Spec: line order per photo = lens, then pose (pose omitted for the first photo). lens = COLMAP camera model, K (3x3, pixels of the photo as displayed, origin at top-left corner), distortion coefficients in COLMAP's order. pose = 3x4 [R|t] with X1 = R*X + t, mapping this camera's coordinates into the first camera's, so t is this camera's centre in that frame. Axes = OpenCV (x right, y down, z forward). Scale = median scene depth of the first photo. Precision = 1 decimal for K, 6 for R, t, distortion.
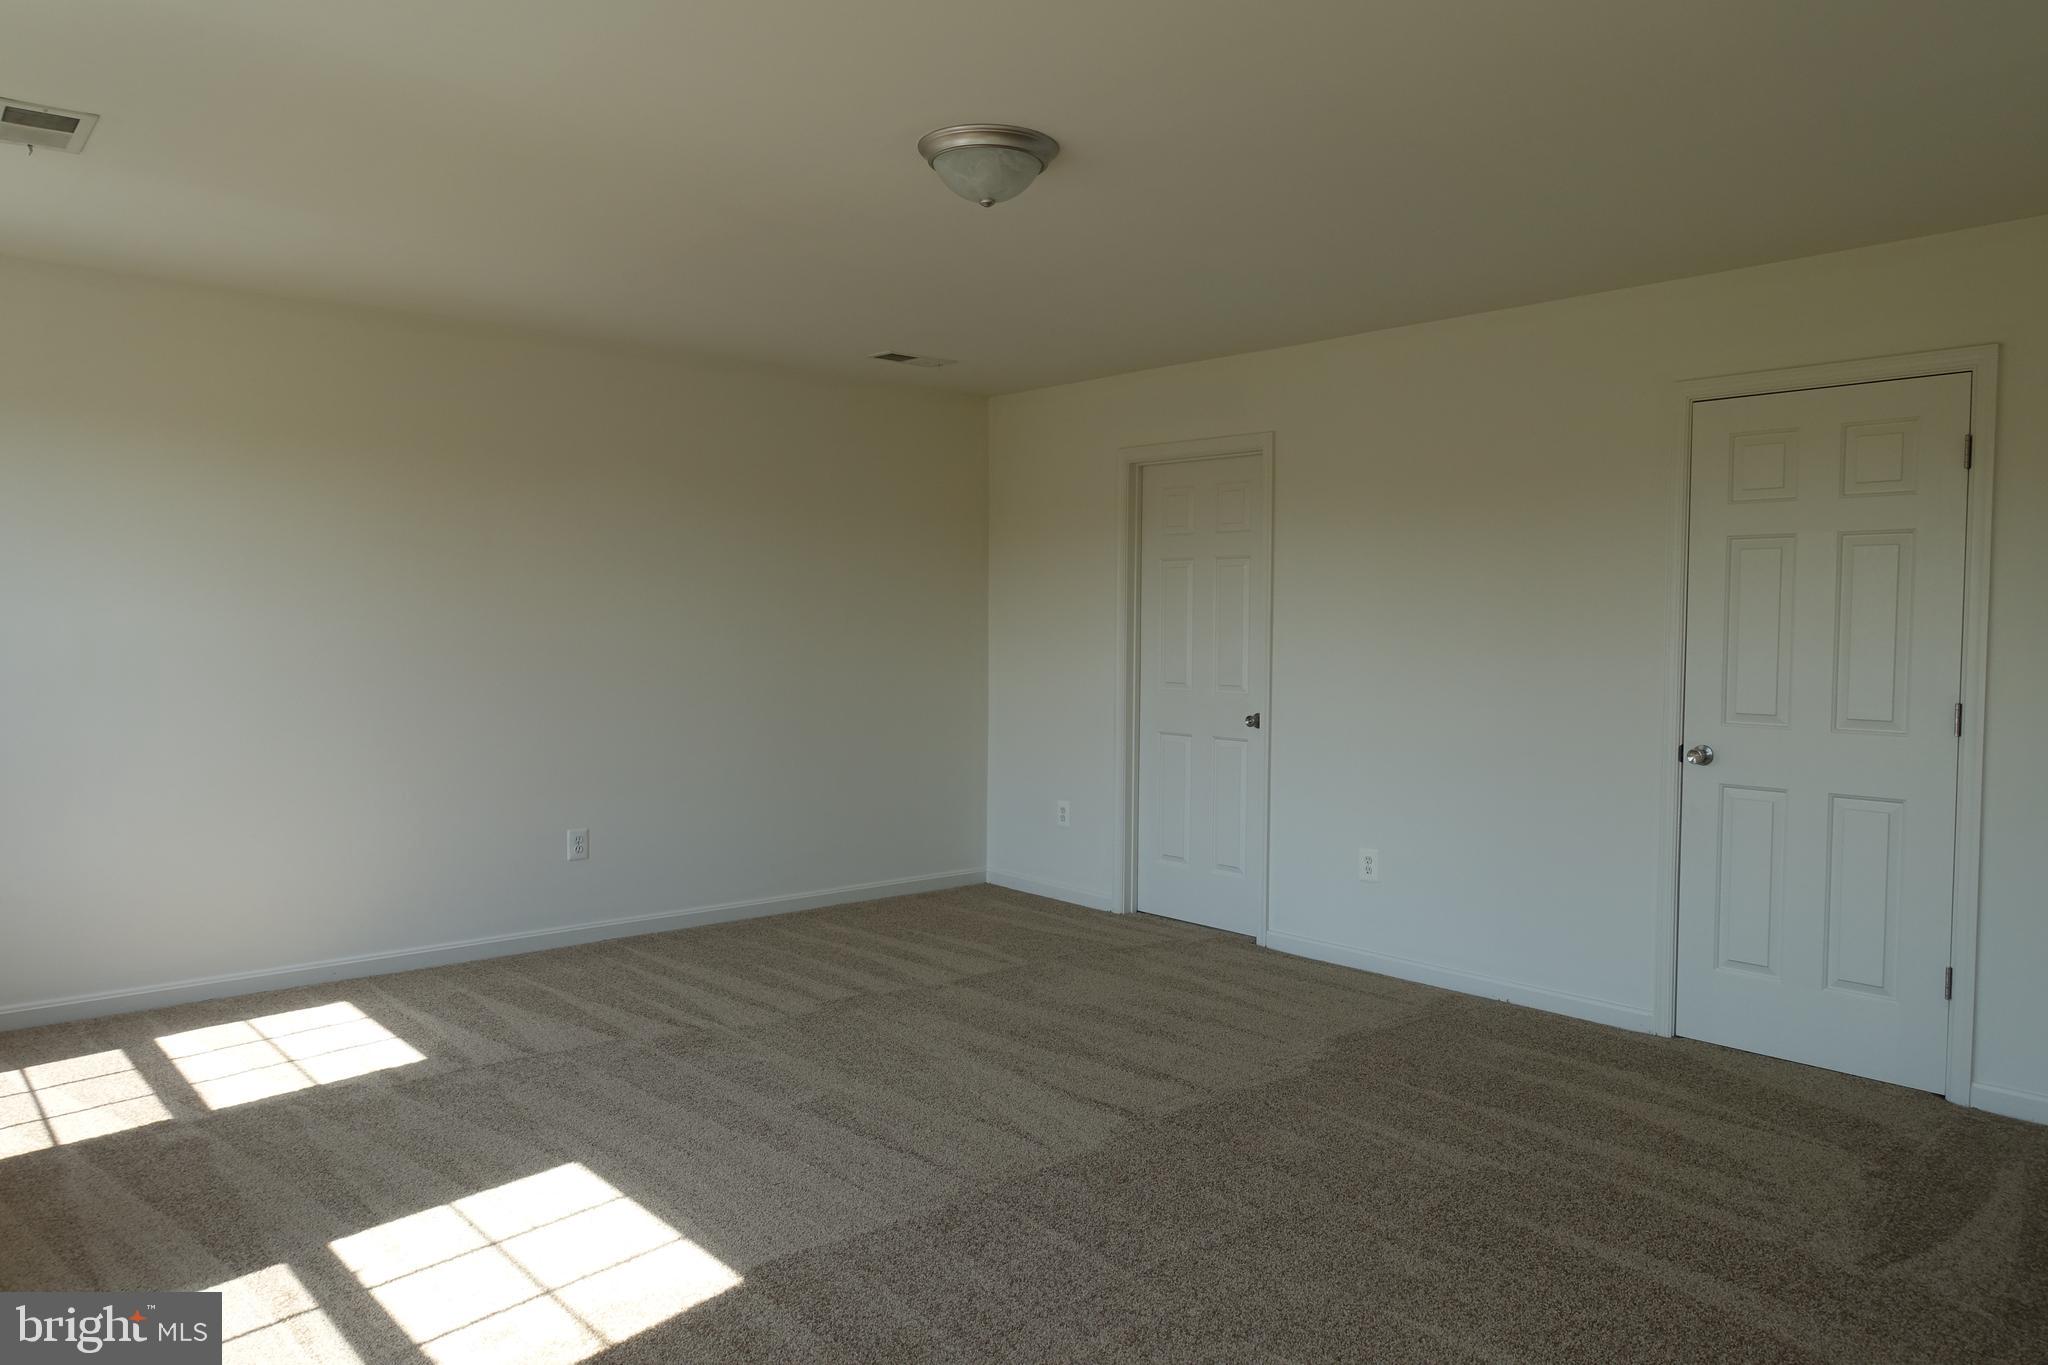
lens RADIAL K [[1413.4, 0, 1025.3], [0, 1413.4, 693.0], [0, 0, 1]] dist [-0.003224, -0.001679]
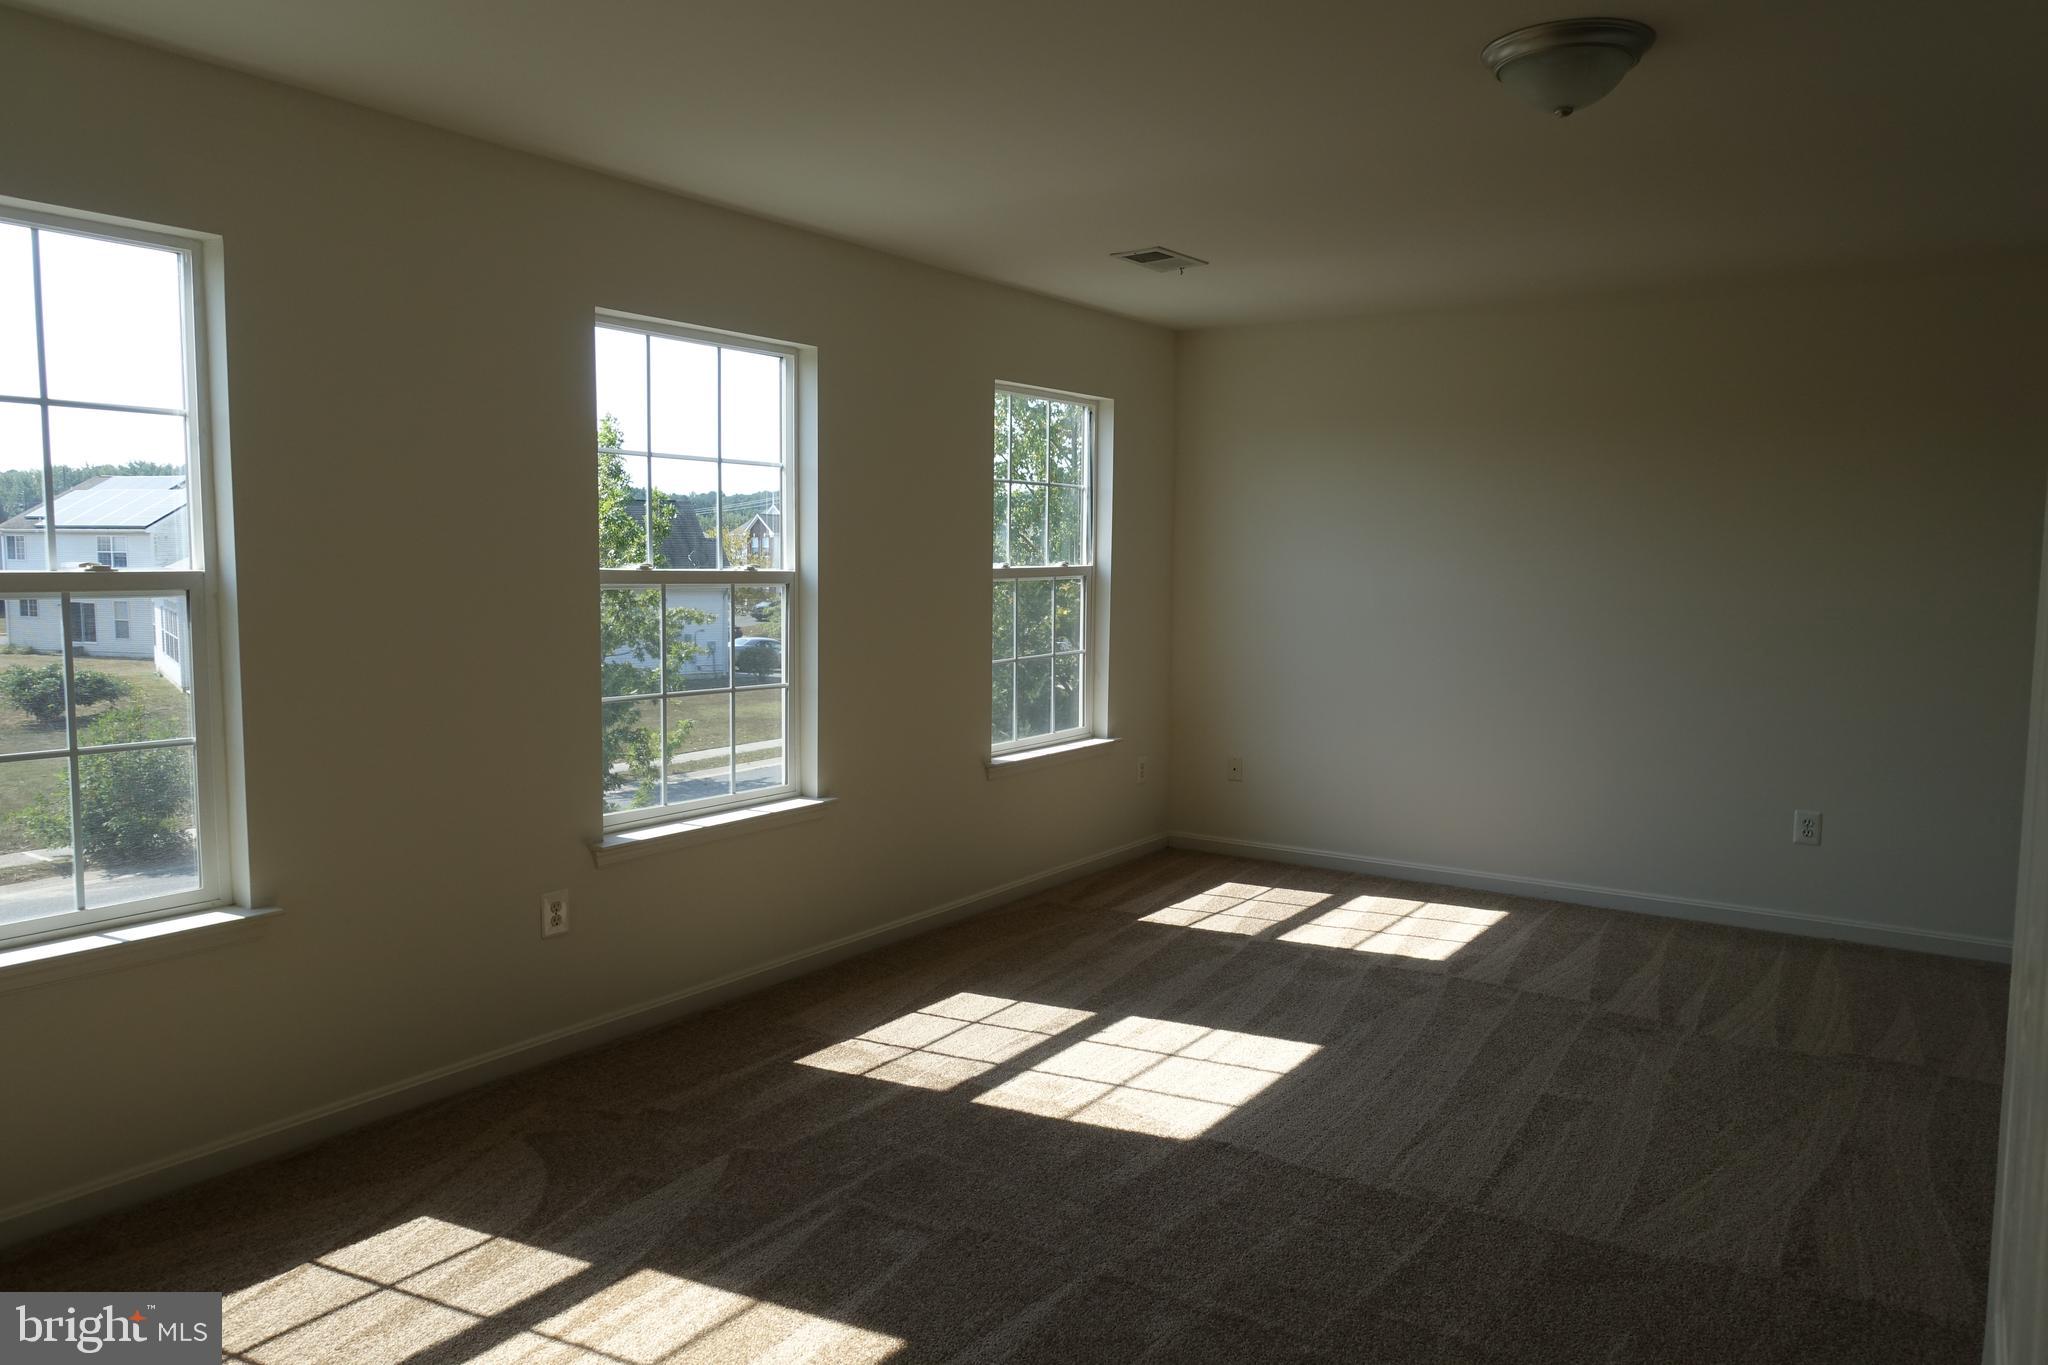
lens RADIAL K [[1413.4, 0, 1028.0], [0, 1413.4, 674.5], [0, 0, 1]] dist [-0.003224, -0.001679]
pose [[0.246753, 0.079257, -0.965832, 0.649199], [-0.054506, 0.996207, 0.067824, -0.040925], [0.967544, 0.035908, 0.250137, 0.392926]]
